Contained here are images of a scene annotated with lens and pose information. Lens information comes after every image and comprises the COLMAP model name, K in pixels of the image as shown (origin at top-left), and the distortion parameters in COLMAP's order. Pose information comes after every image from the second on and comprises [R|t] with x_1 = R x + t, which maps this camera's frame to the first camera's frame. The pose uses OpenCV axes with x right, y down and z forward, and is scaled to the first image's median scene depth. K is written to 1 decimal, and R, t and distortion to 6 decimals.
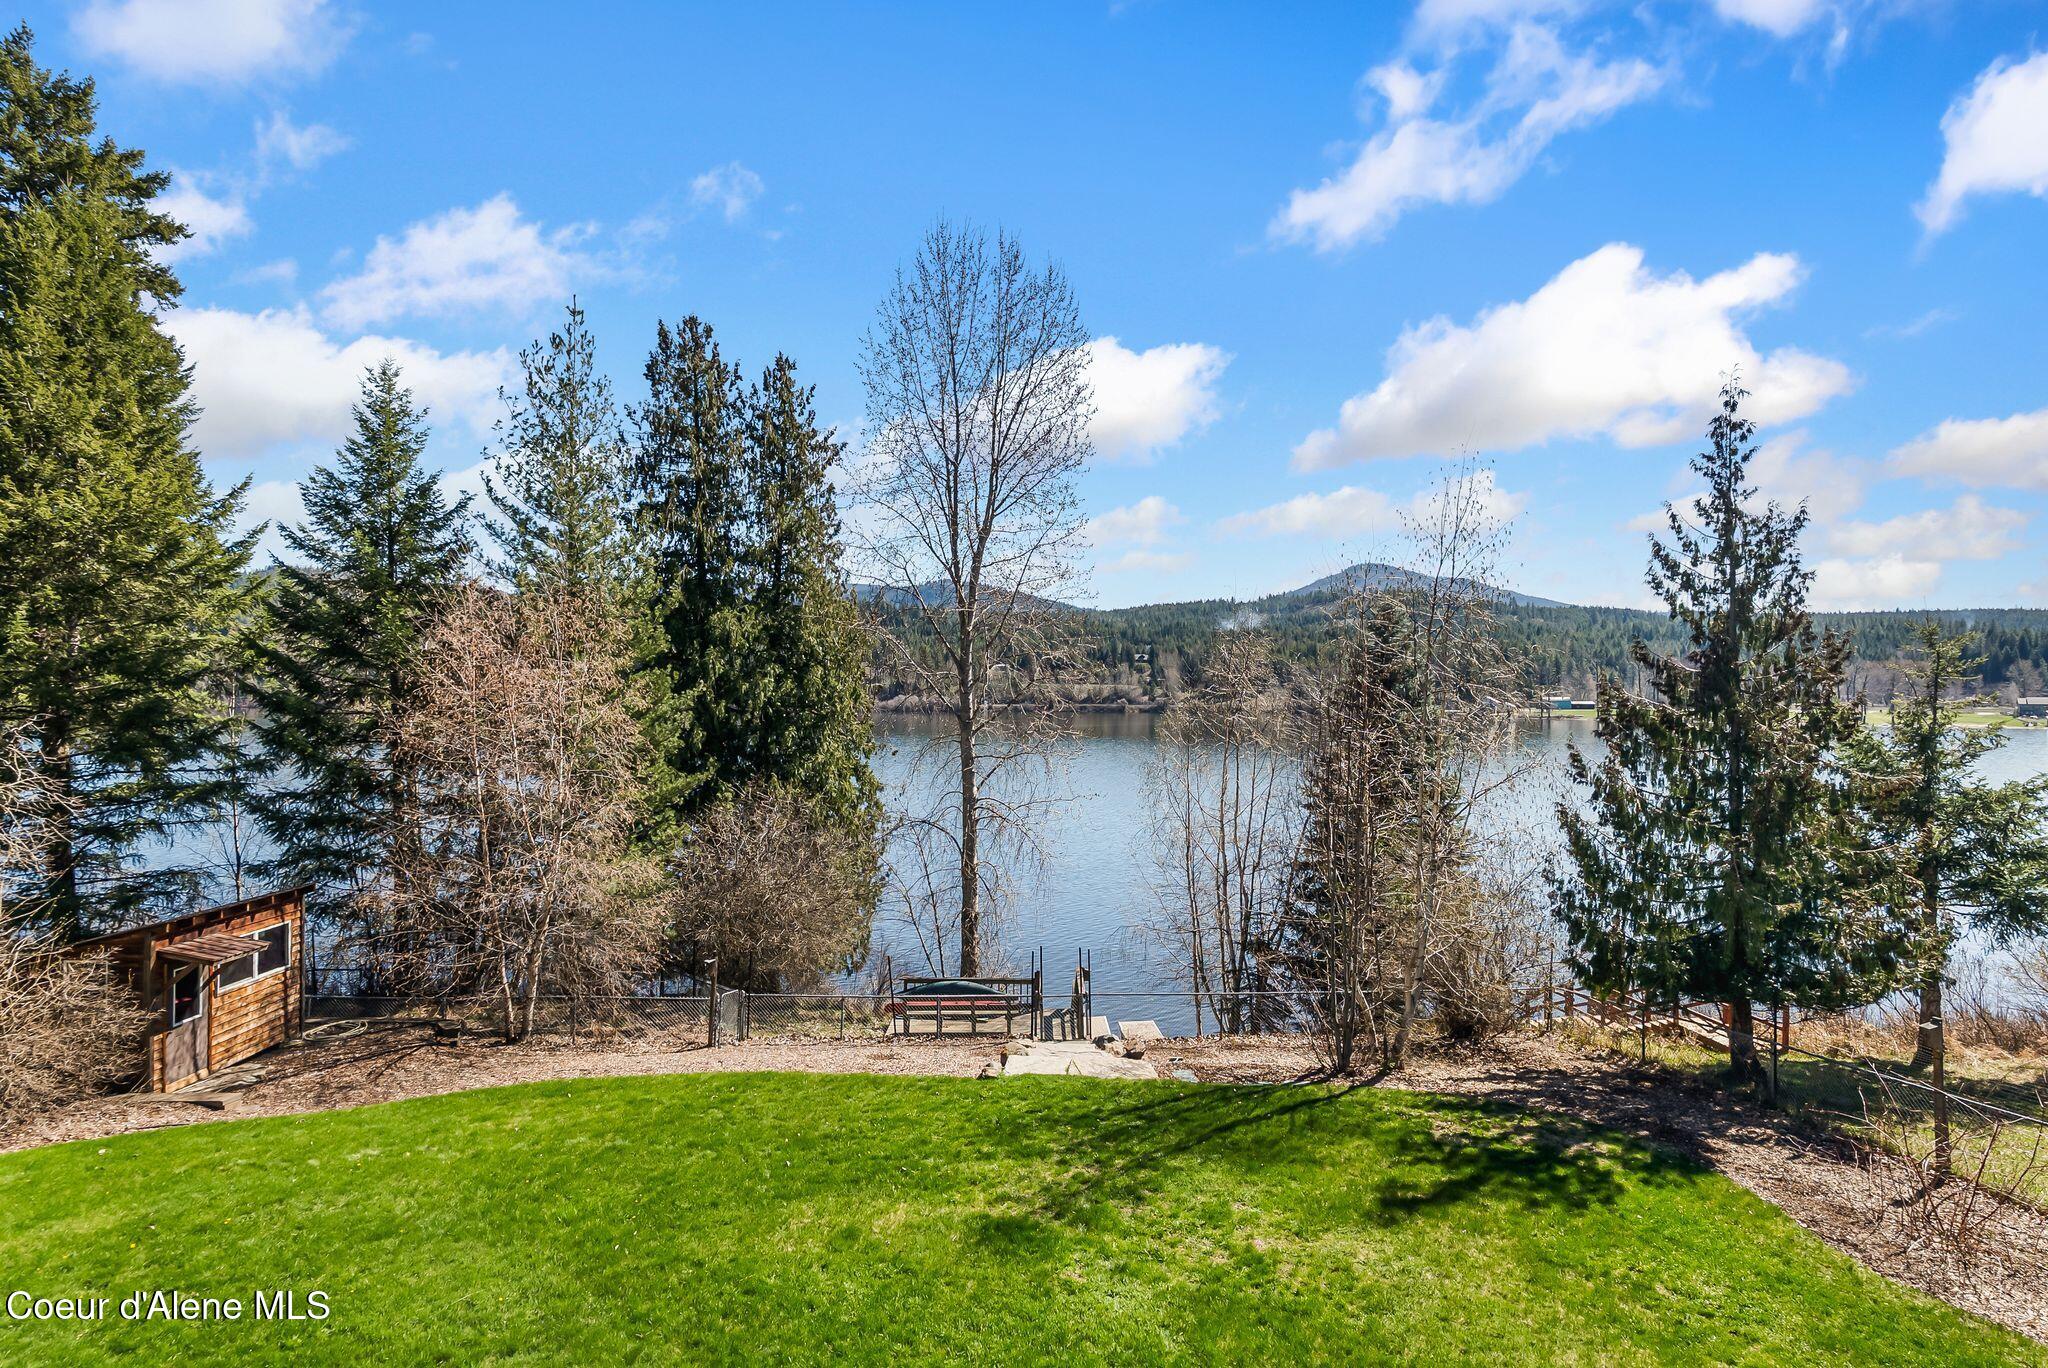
lens RADIAL K [[1018.4, 0, 1025.4], [0, 1018.4, 684.1], [0, 0, 1]] dist [-0.003981, 0.000021]
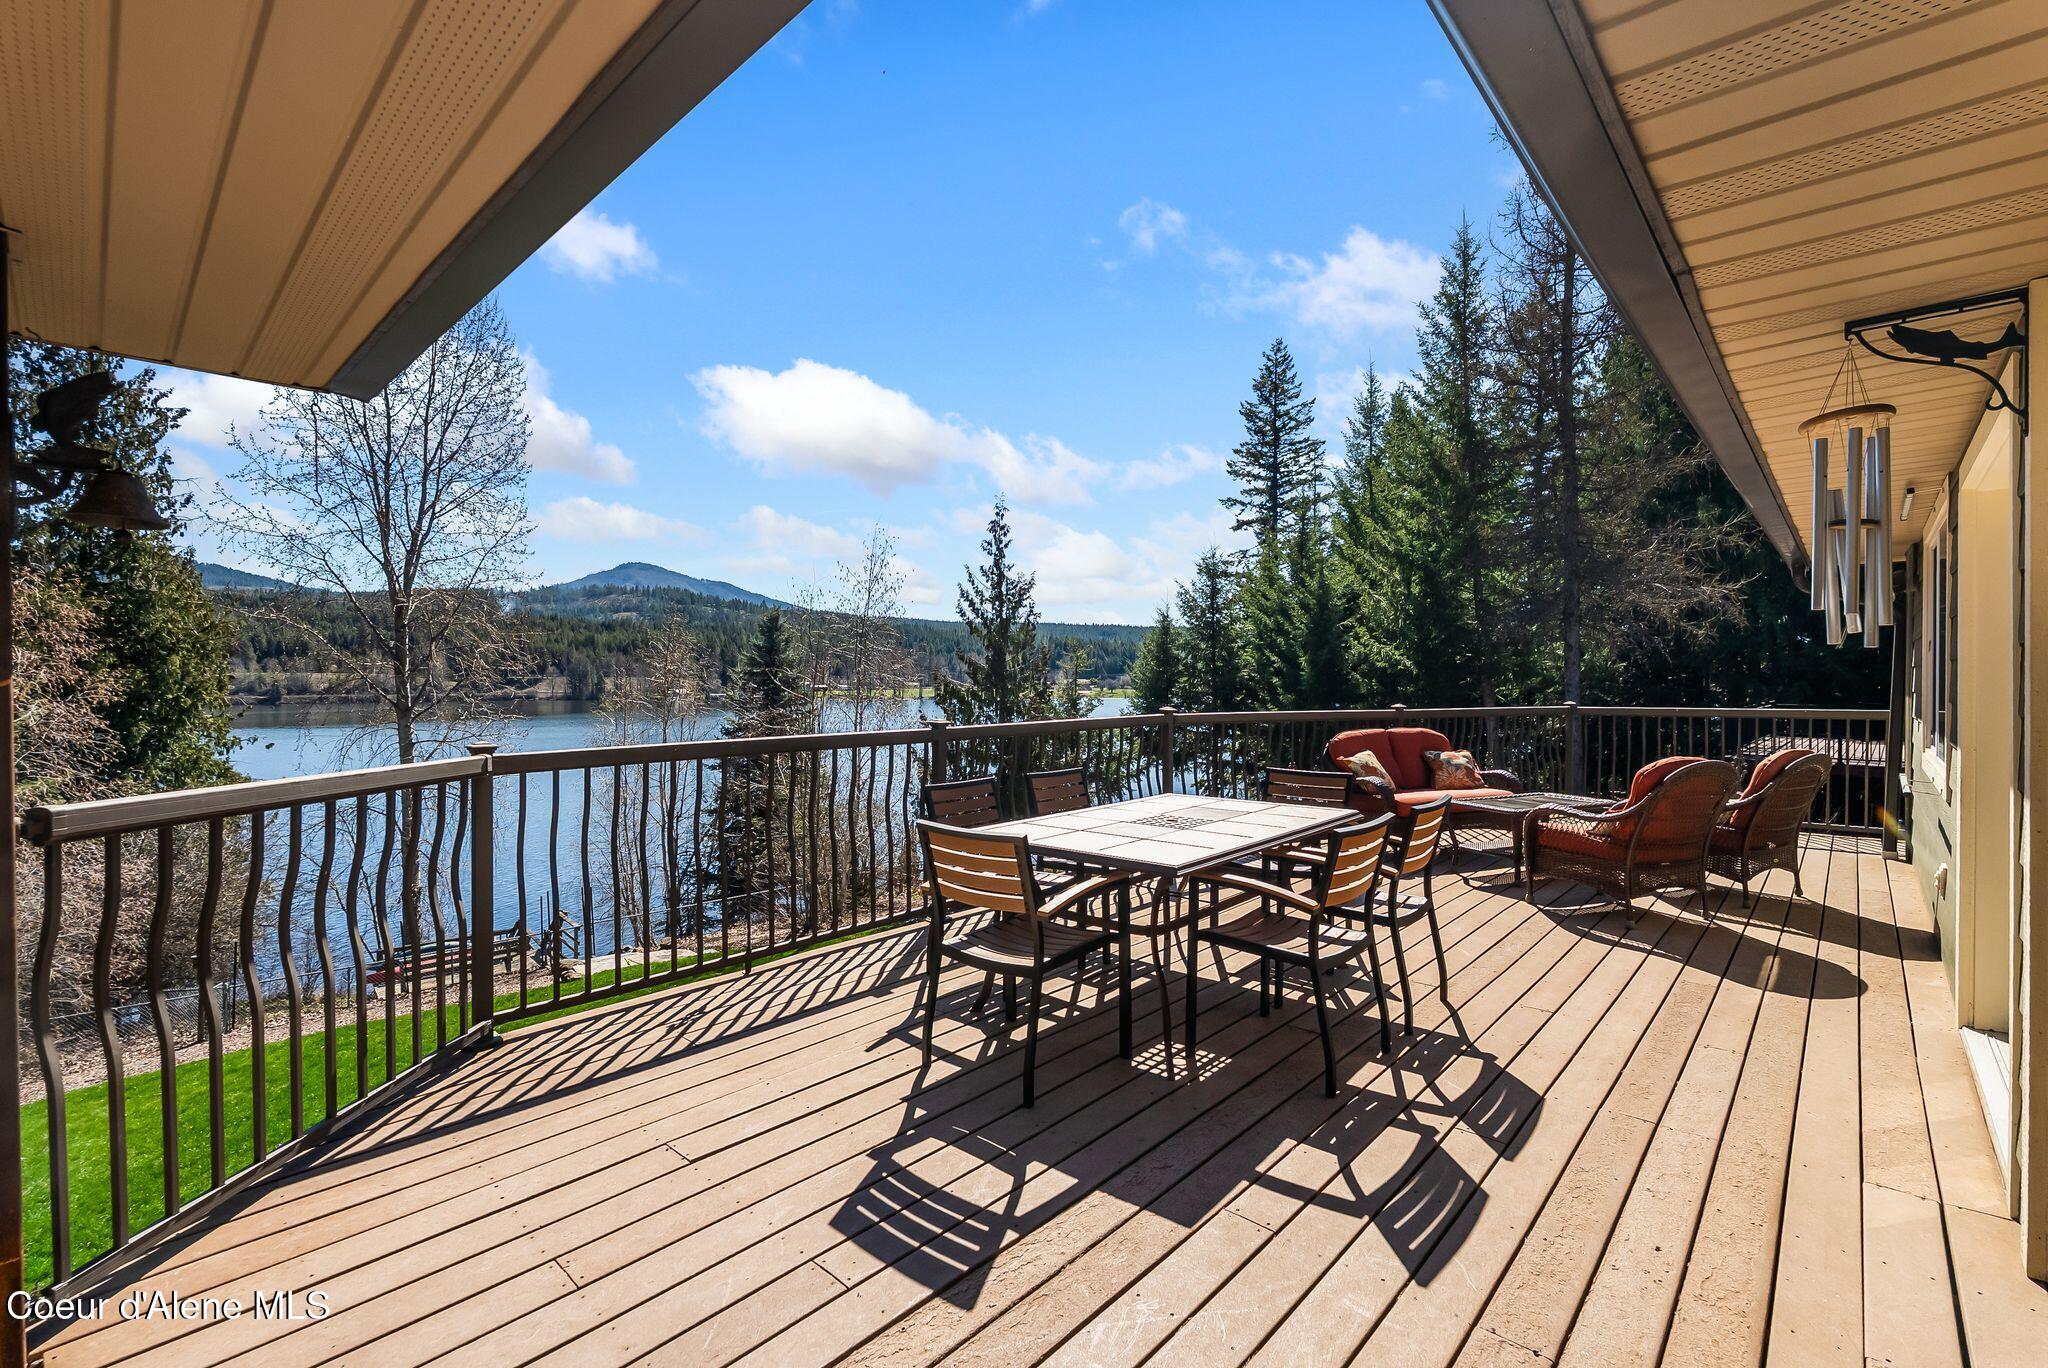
lens RADIAL K [[897.7, 0, 1024.8], [0, 897.7, 680.0], [0, 0, 1]] dist [0.001541, 0.000154]
pose [[0.745502, -0.009600, 0.666434, -0.210257], [0.003519, 0.999939, 0.010468, -0.002241], [-0.666494, -0.005458, 0.745491, -0.129683]]
